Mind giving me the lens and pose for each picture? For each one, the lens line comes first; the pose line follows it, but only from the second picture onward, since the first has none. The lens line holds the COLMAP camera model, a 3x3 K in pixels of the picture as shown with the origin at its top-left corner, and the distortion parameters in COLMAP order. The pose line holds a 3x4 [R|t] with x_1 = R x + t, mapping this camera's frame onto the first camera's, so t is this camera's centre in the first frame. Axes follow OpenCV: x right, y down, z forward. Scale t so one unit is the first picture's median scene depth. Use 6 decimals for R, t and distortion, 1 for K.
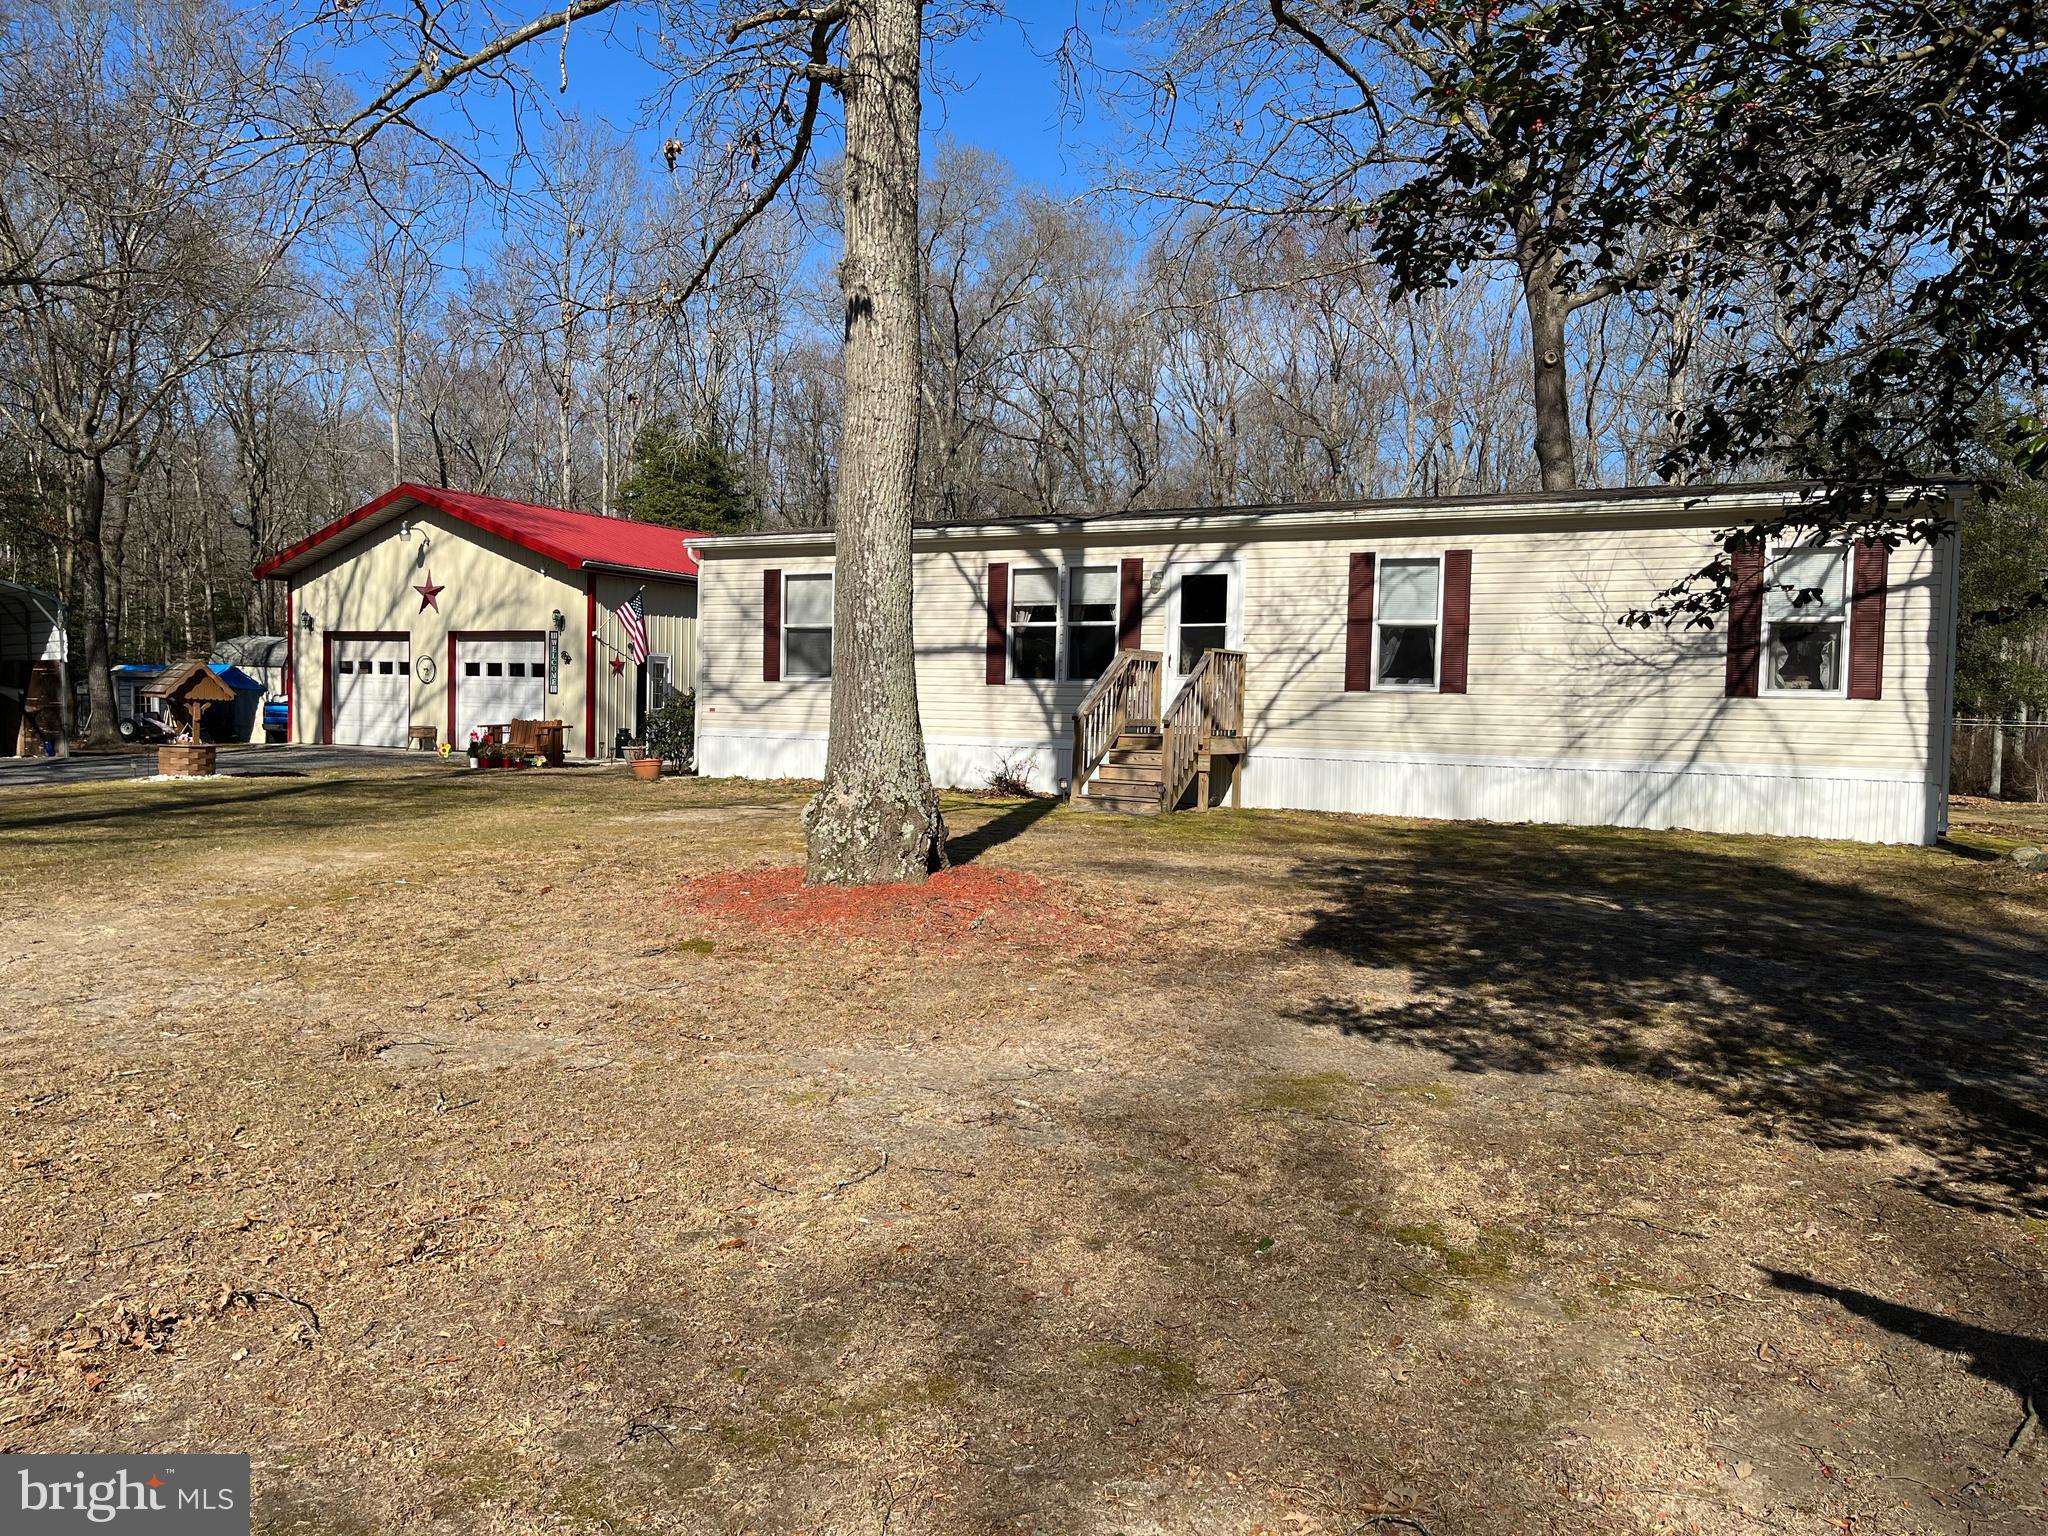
lens RADIAL K [[1540.6, 0, 1017.8], [0, 1540.6, 763.3], [0, 0, 1]] dist [0.040479, -0.017018]
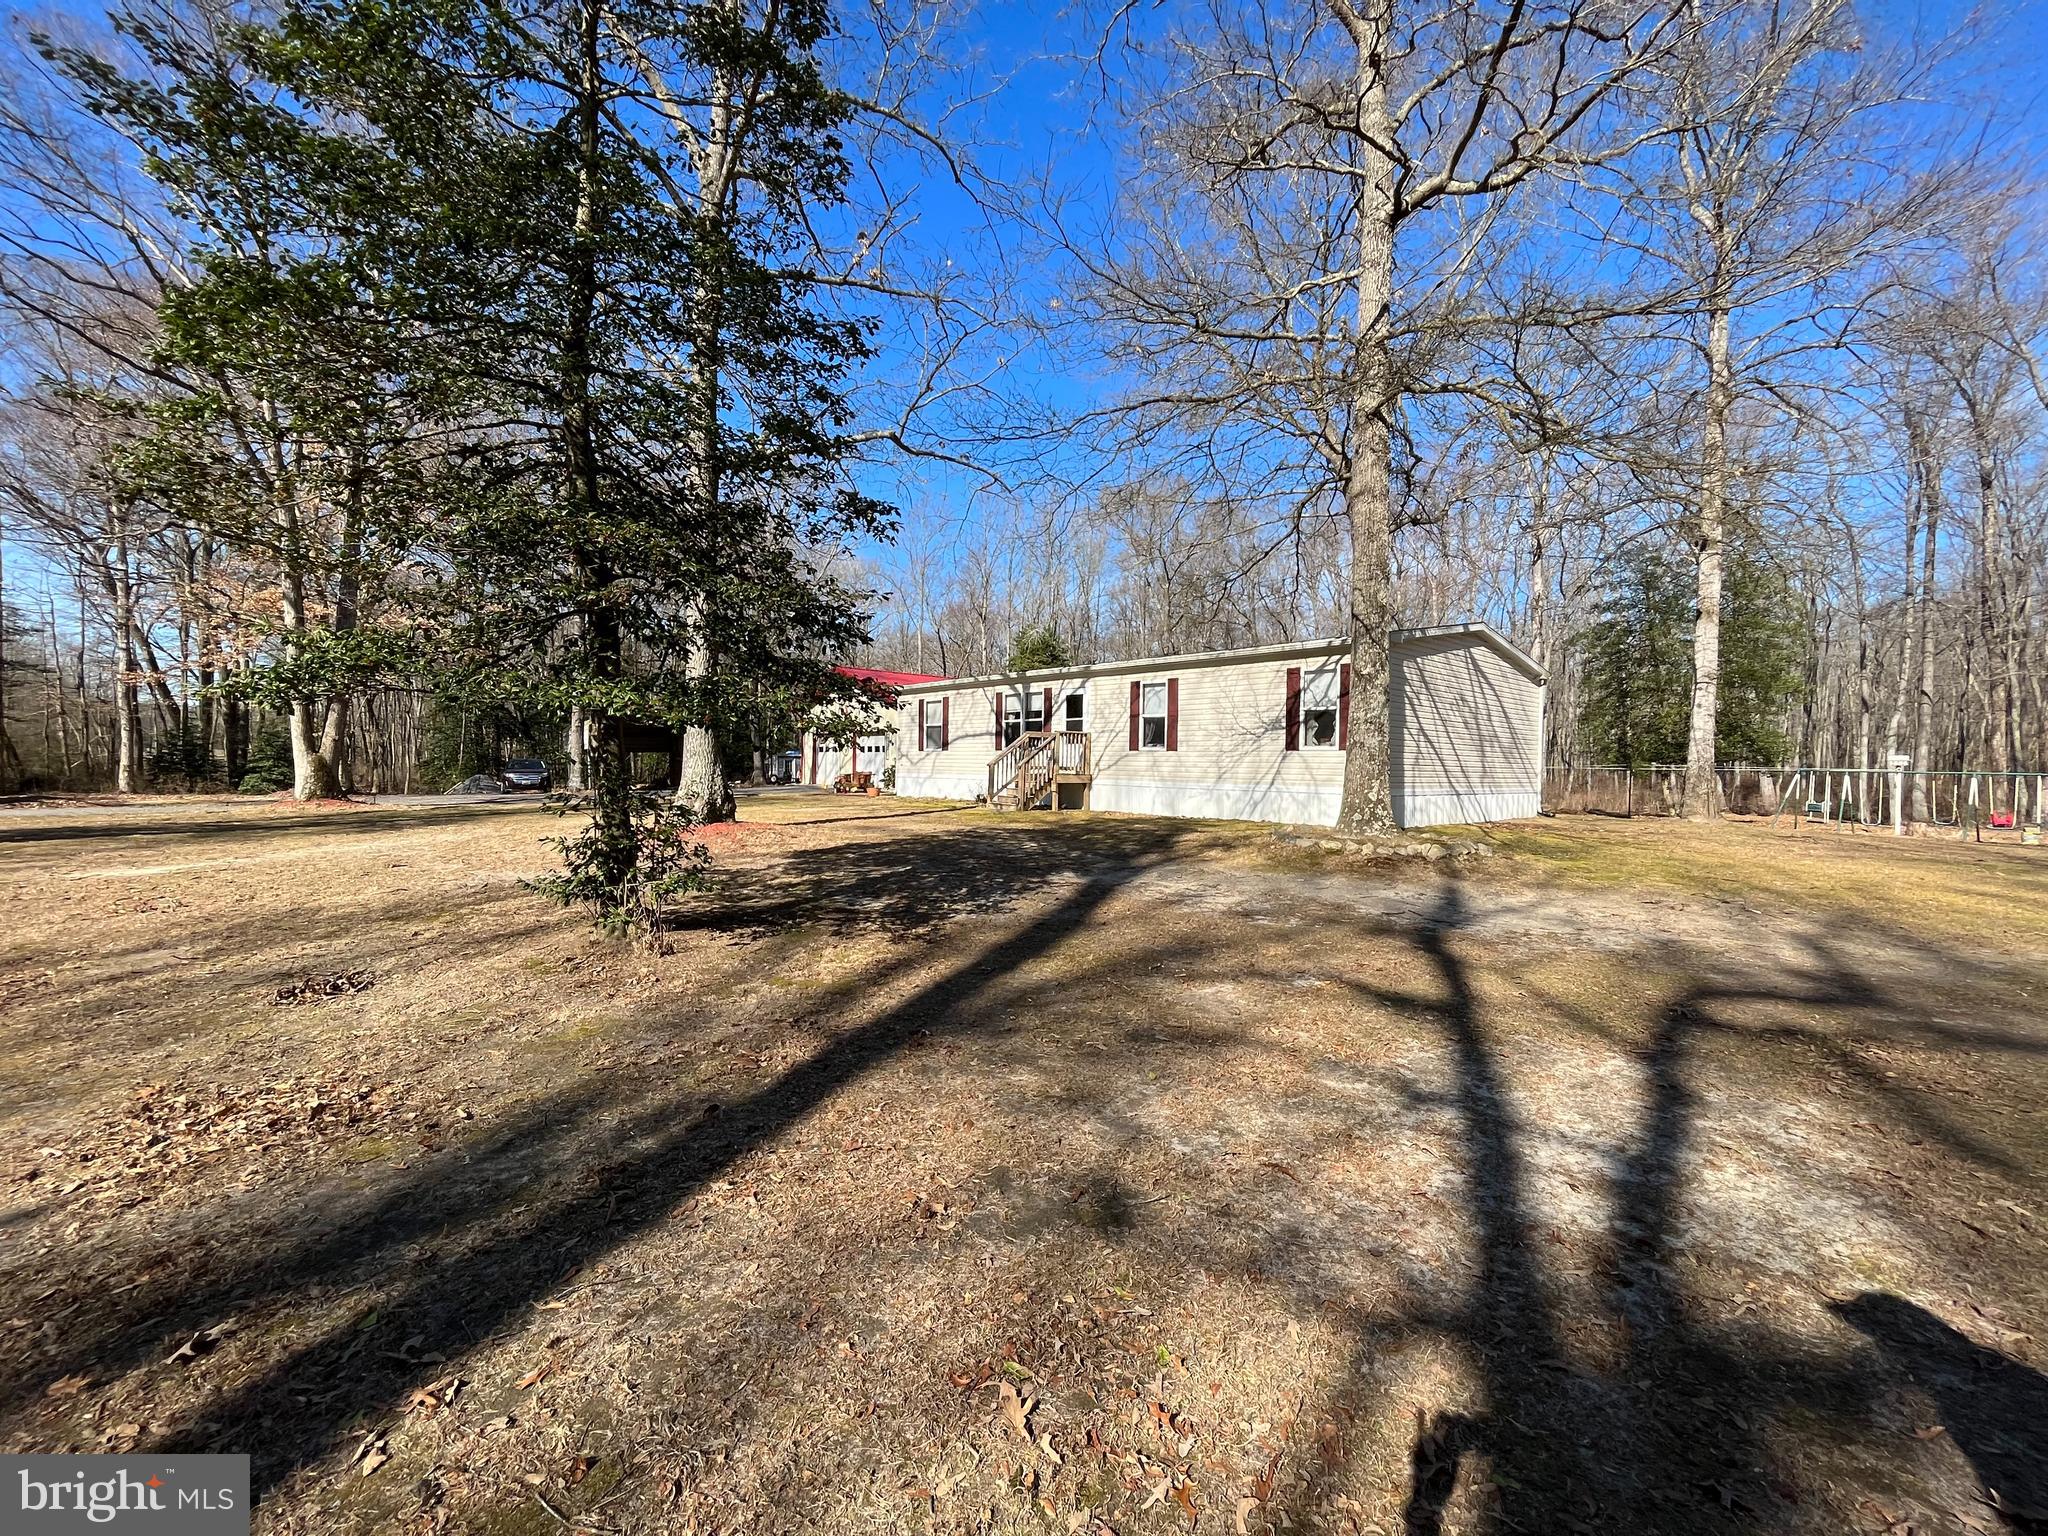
lens RADIAL K [[834.1, 0, 1027.1], [0, 834.1, 770.7], [0, 0, 1]] dist [-0.003304, -0.000007]
pose [[0.945491, -0.007047, -0.325573, 0.414745], [-0.004535, 0.999384, -0.034802, 0.015487], [0.325617, 0.034381, 0.944876, -0.047226]]
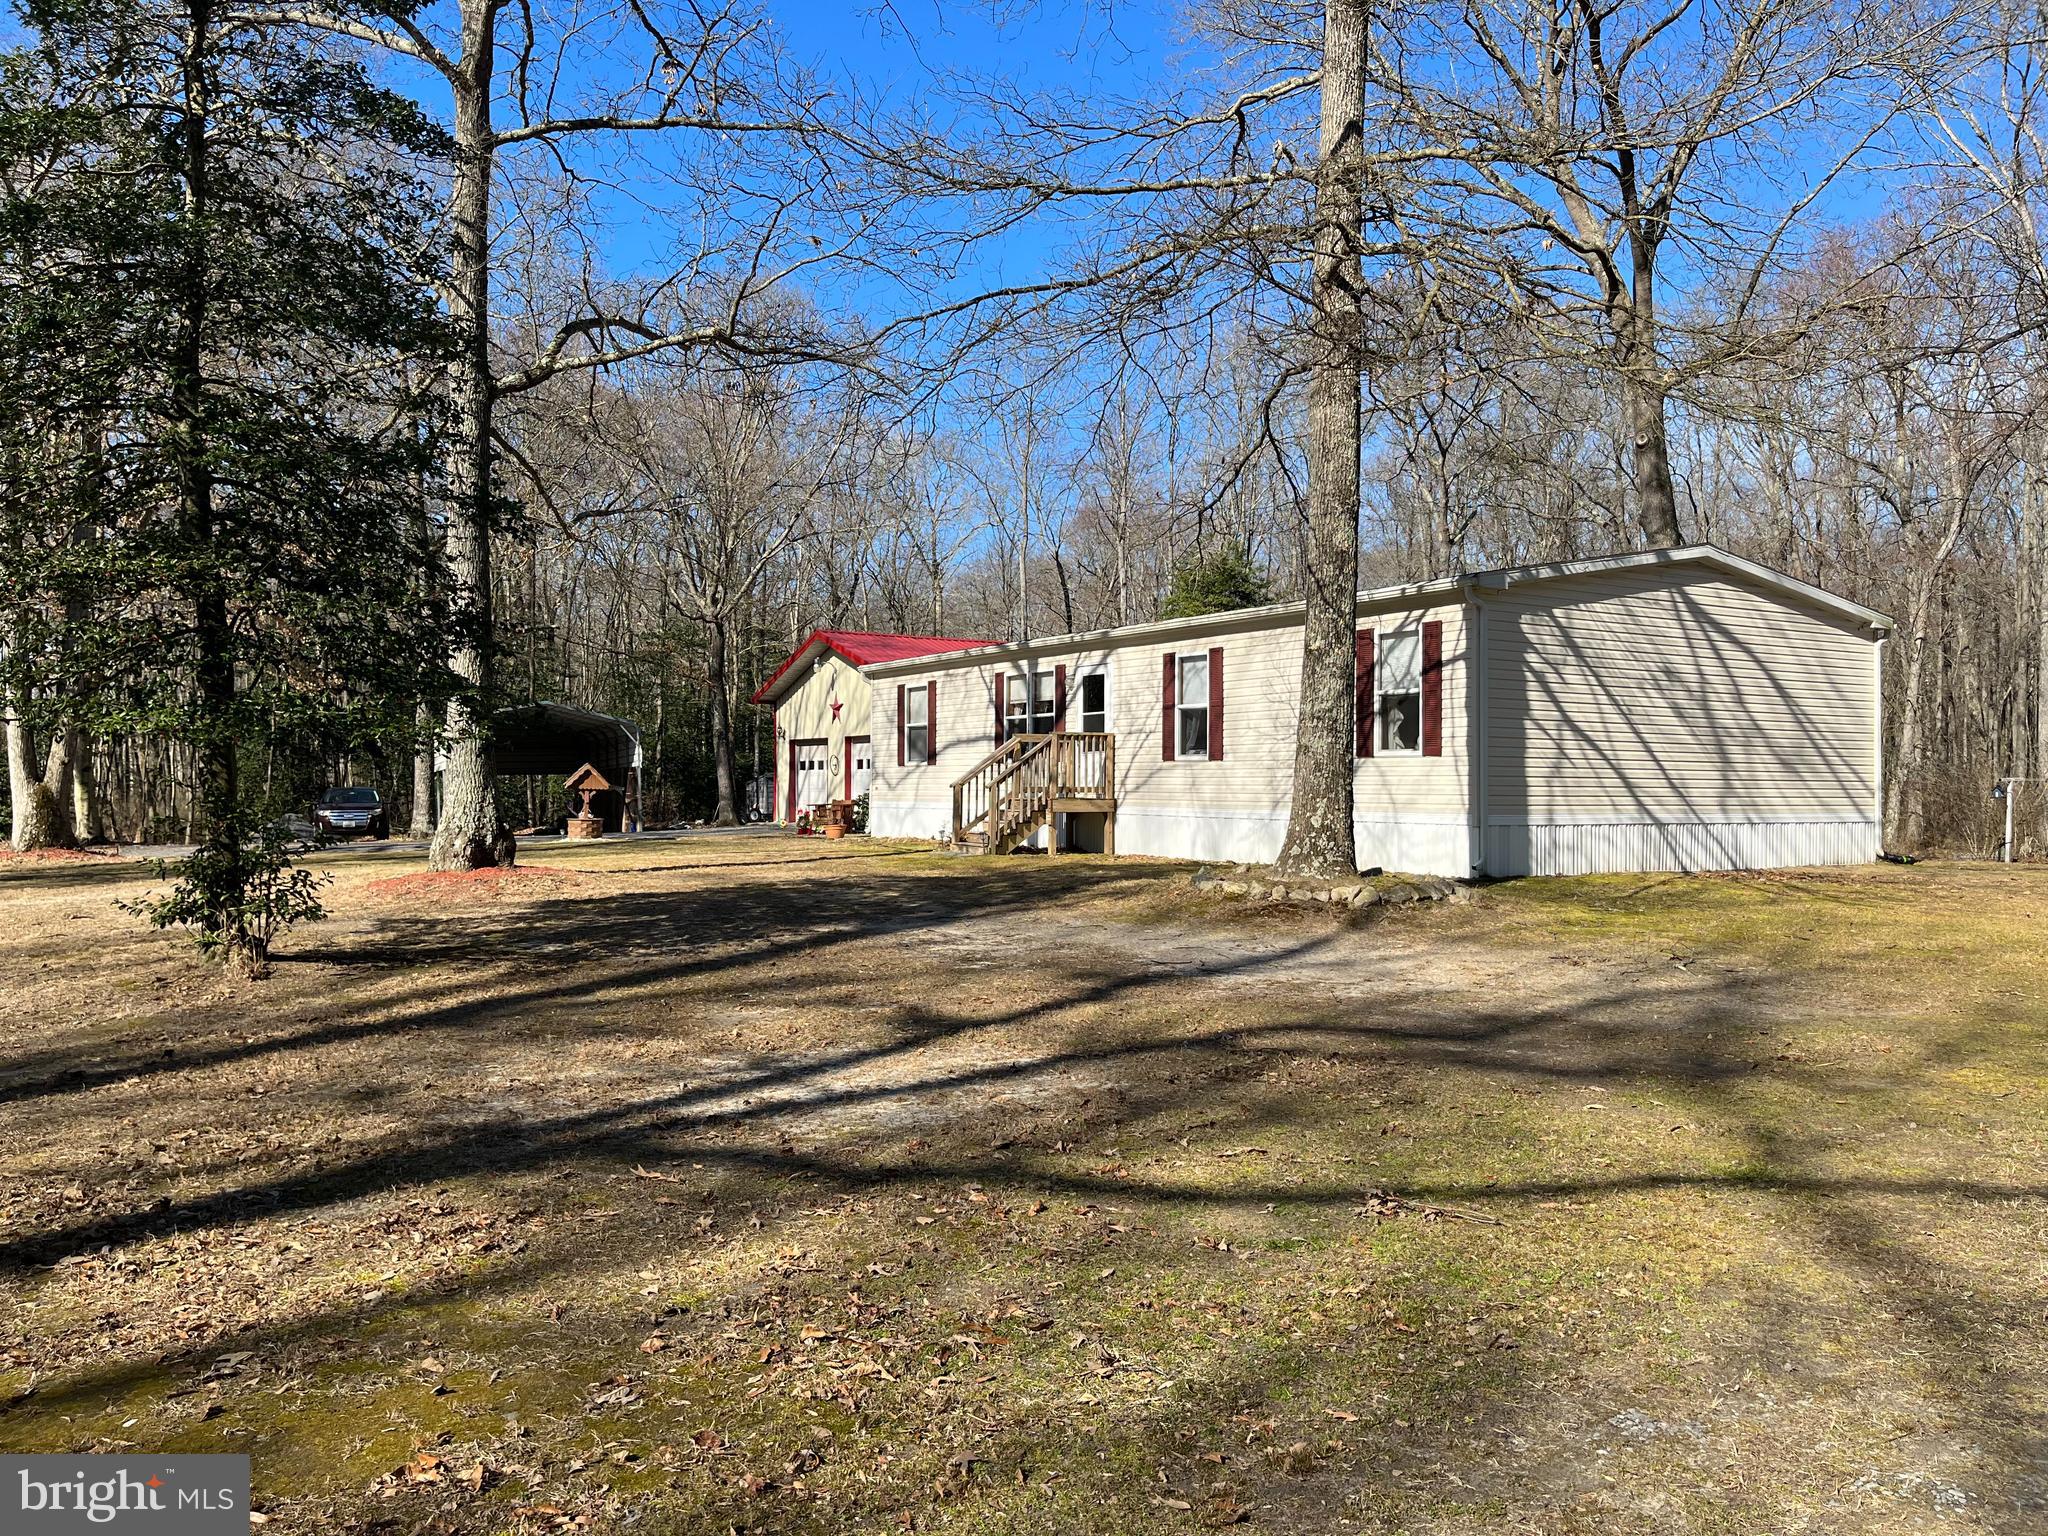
lens RADIAL K [[1540.6, 0, 1029.5], [0, 1540.6, 766.0], [0, 0, 1]] dist [0.040479, -0.017018]
pose [[0.878953, -0.028554, -0.476053, 0.683909], [0.001579, 0.998375, -0.056967, 0.027449], [0.476906, 0.049320, 0.877570, -0.156178]]
